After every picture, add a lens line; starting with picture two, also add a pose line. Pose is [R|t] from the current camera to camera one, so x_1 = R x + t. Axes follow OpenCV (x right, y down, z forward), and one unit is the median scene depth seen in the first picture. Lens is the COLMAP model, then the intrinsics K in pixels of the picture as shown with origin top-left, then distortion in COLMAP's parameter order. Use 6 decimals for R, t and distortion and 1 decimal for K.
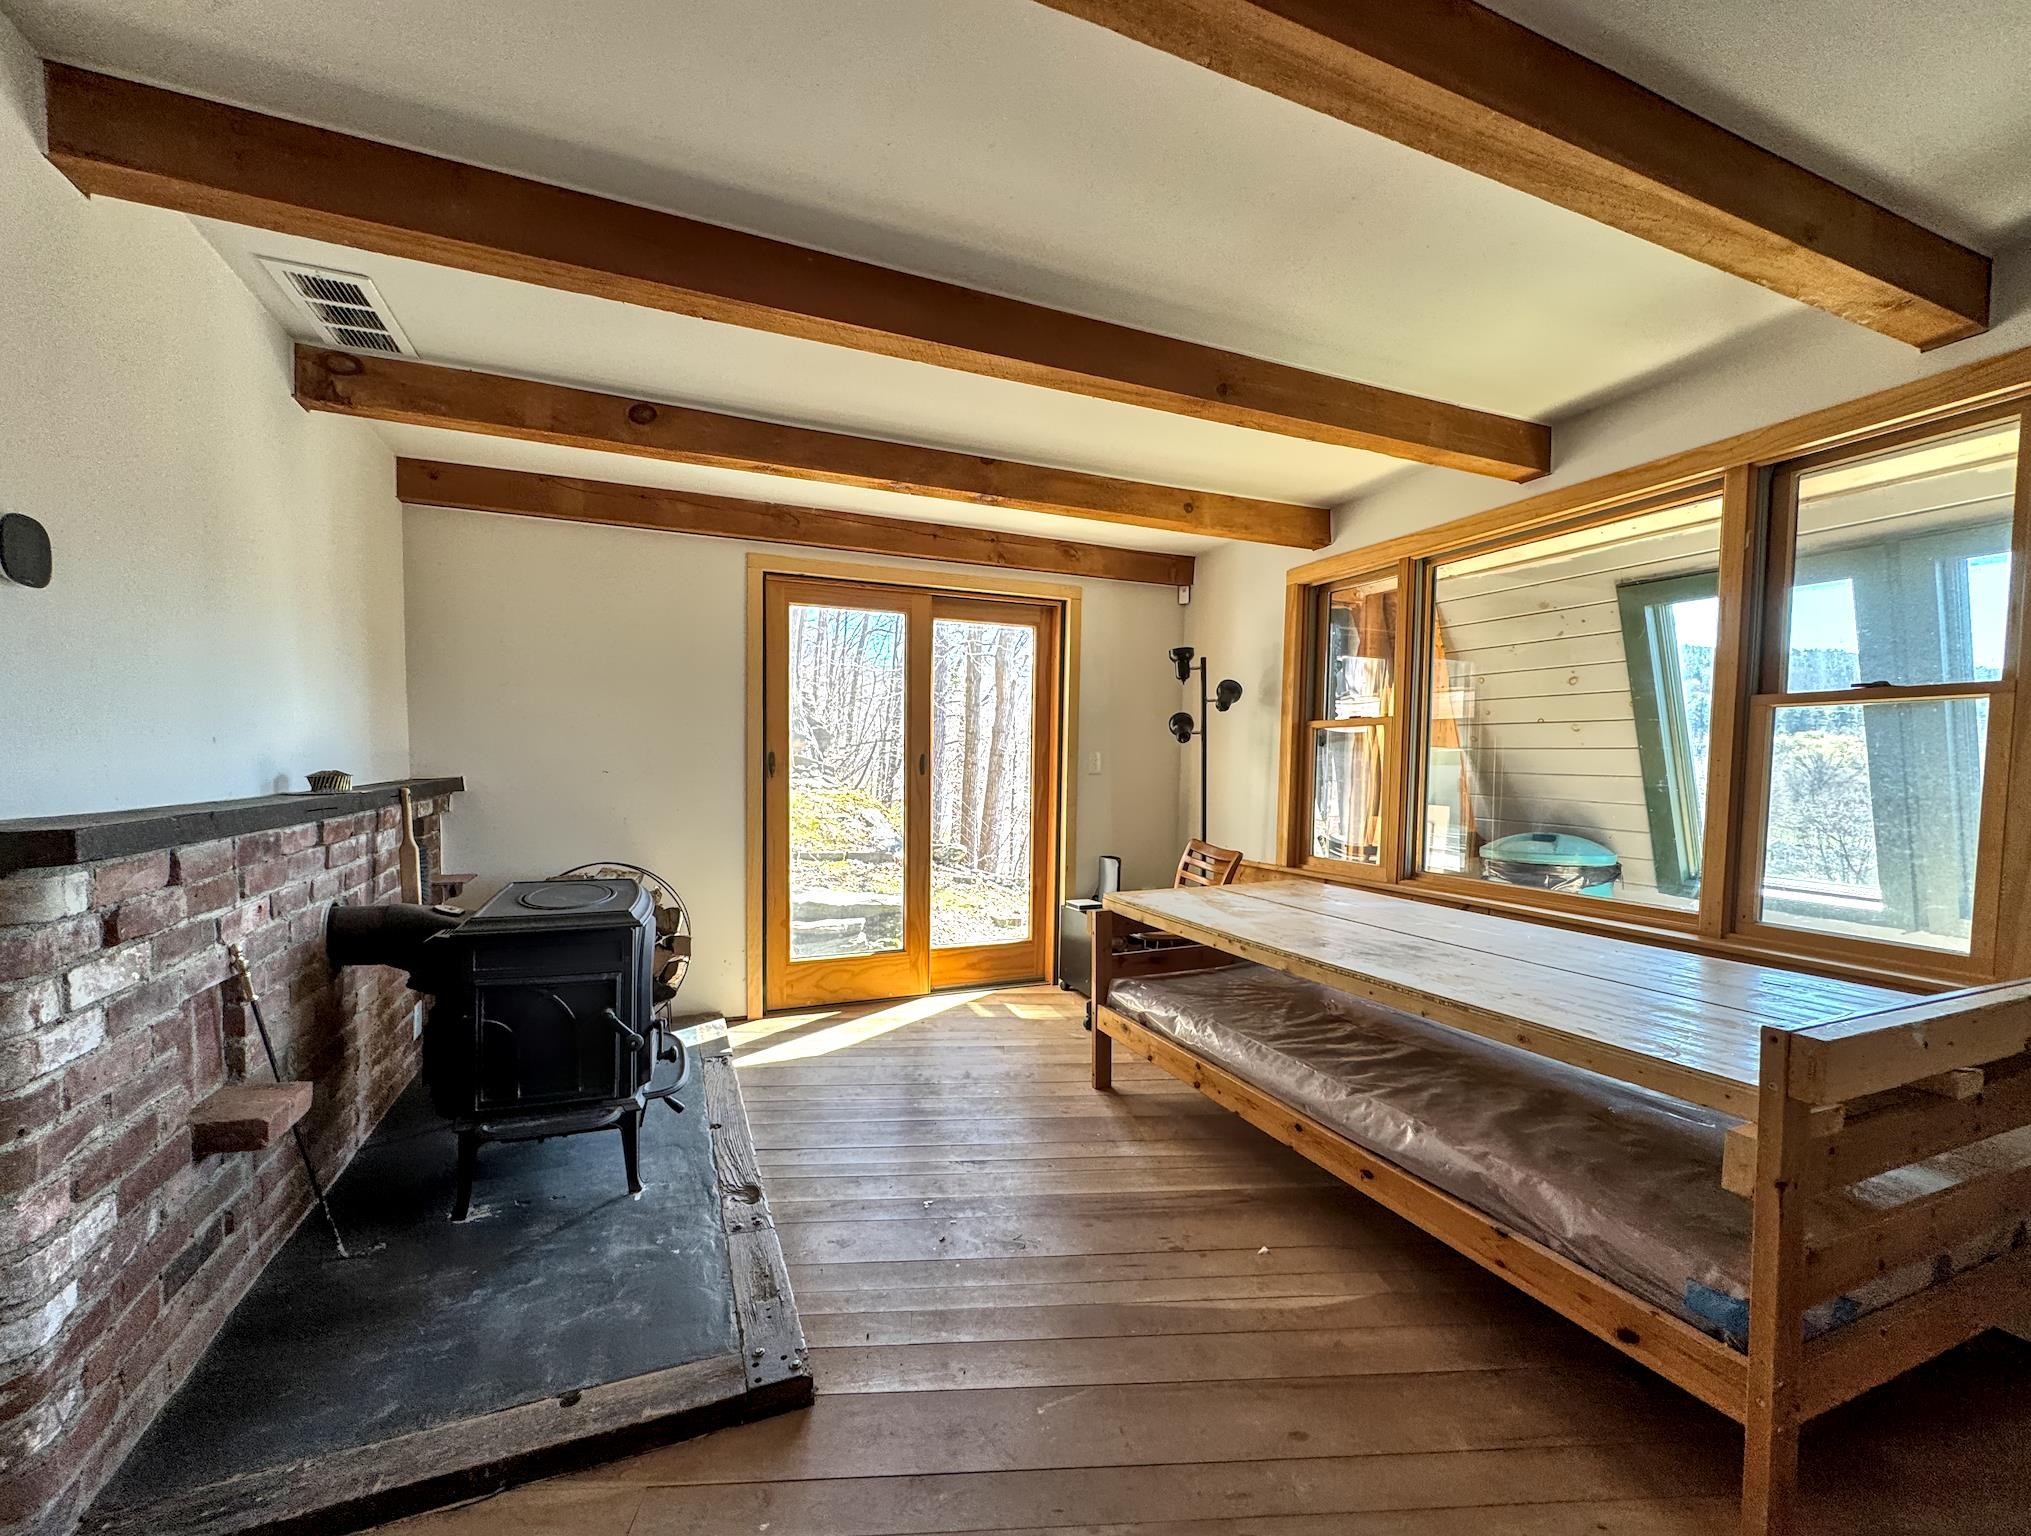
lens RADIAL K [[824.7, 0, 1004.4], [0, 824.7, 767.9], [0, 0, 1]] dist [-0.000222, -0.000017]
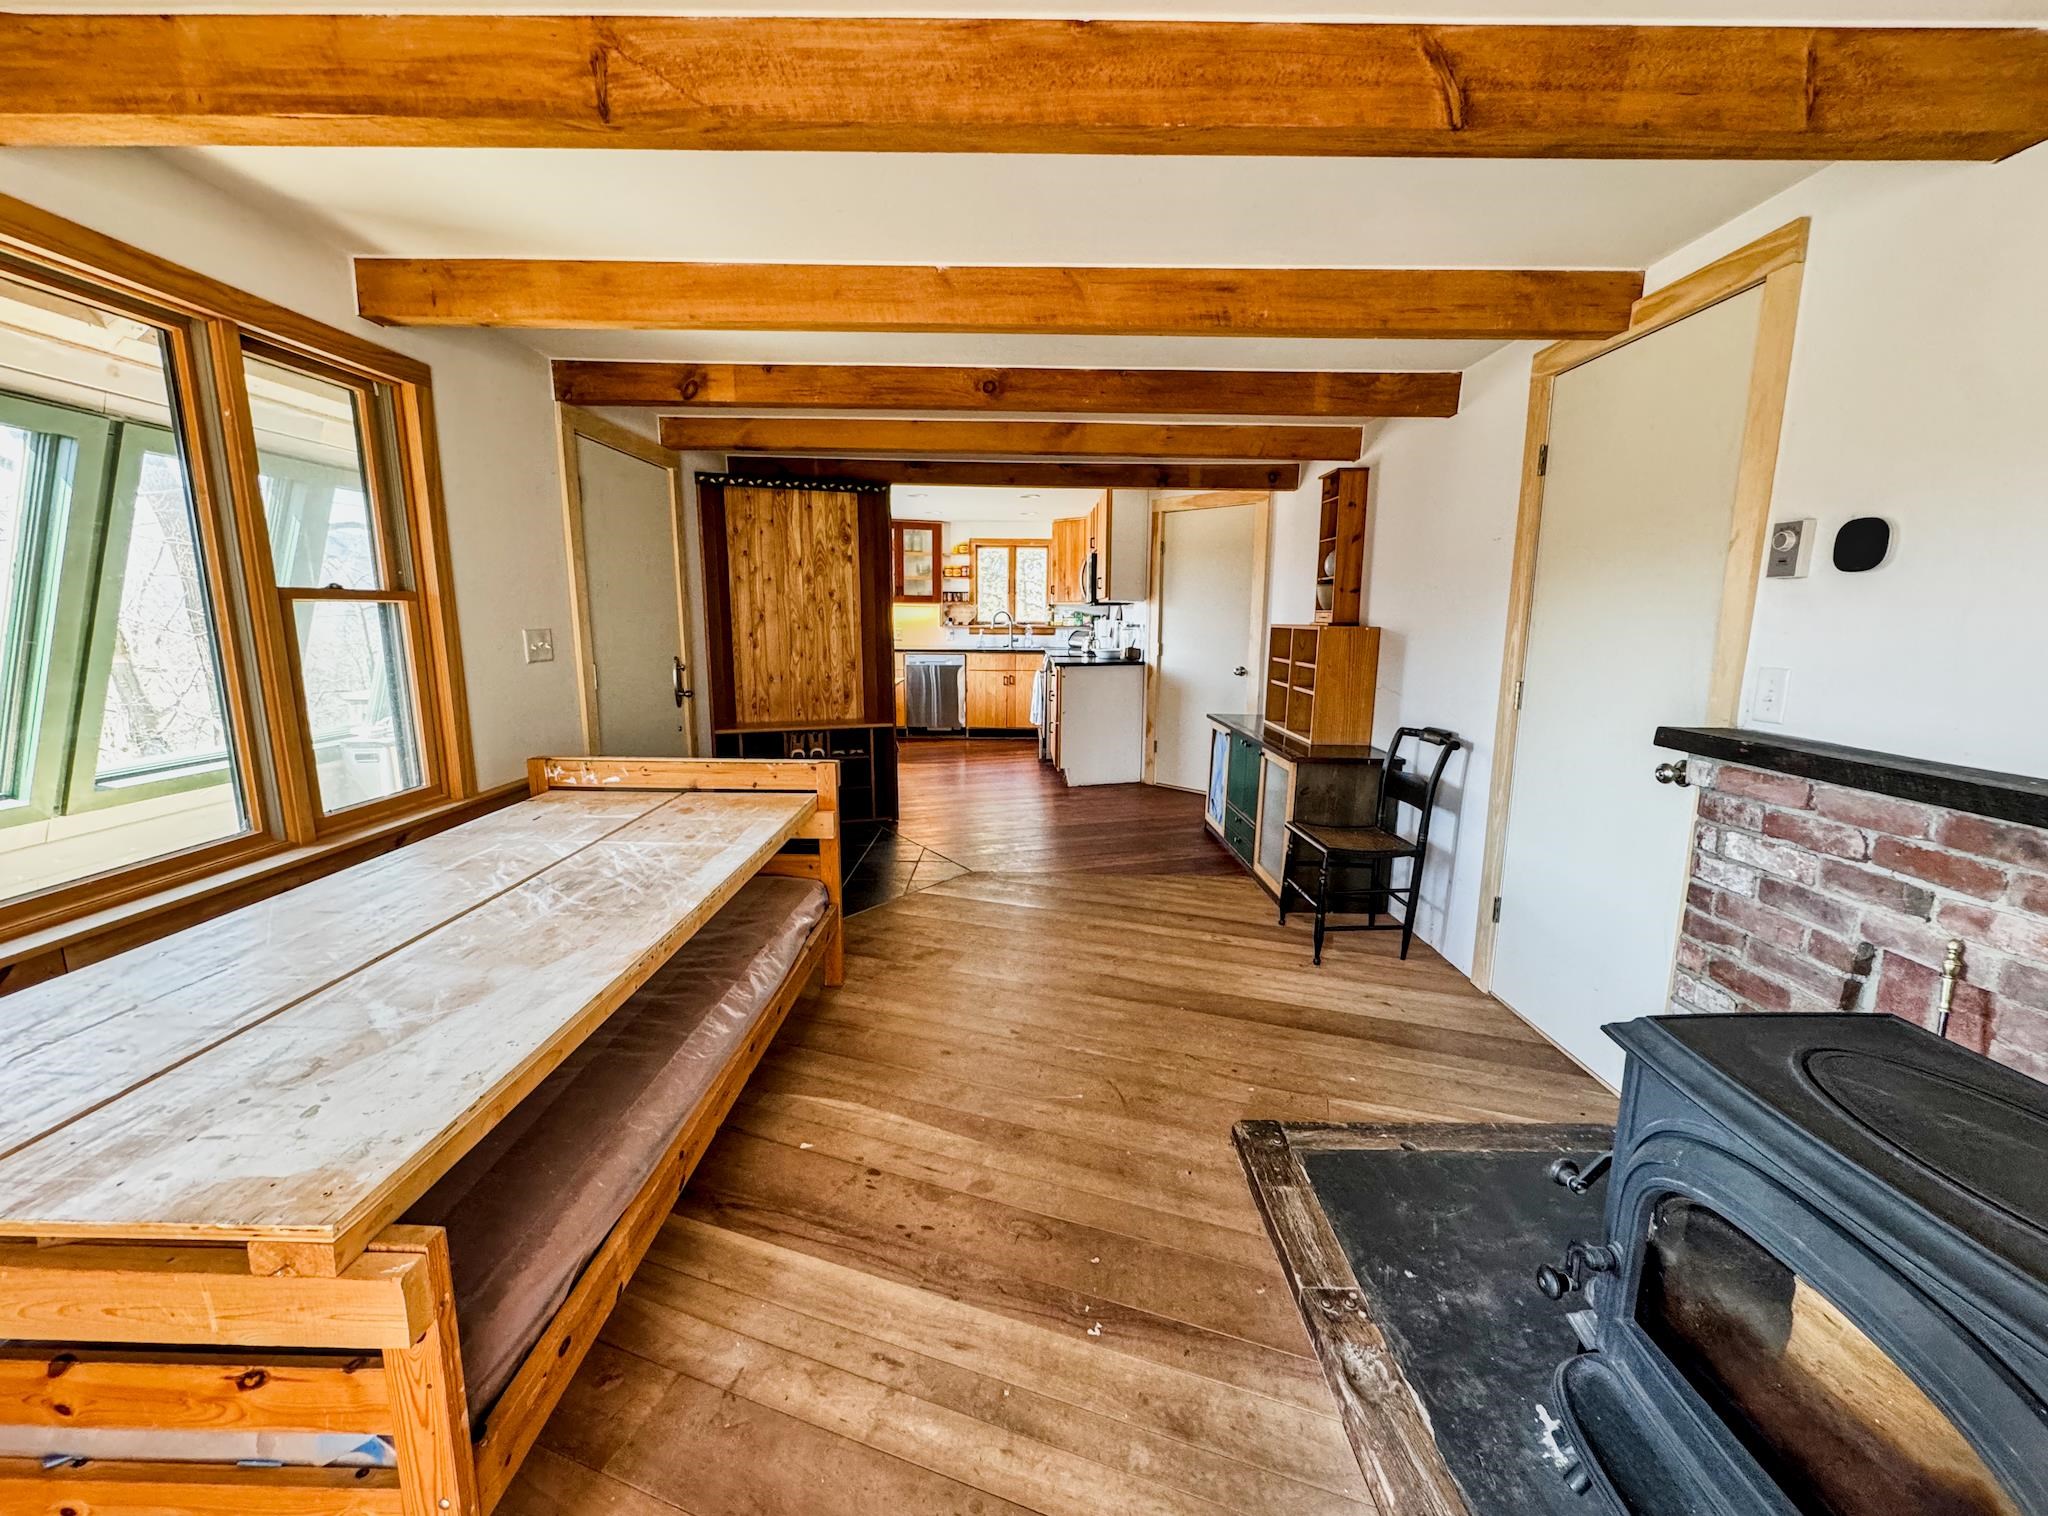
lens RADIAL K [[819.5, 0, 1029.7], [0, 819.5, 752.9], [0, 0, 1]] dist [0.000035, -0.000103]
pose [[-0.922190, -0.081024, 0.378155, -0.448616], [-0.014407, 0.984326, 0.175769, -0.137504], [-0.386469, 0.156645, -0.908903, 2.645830]]
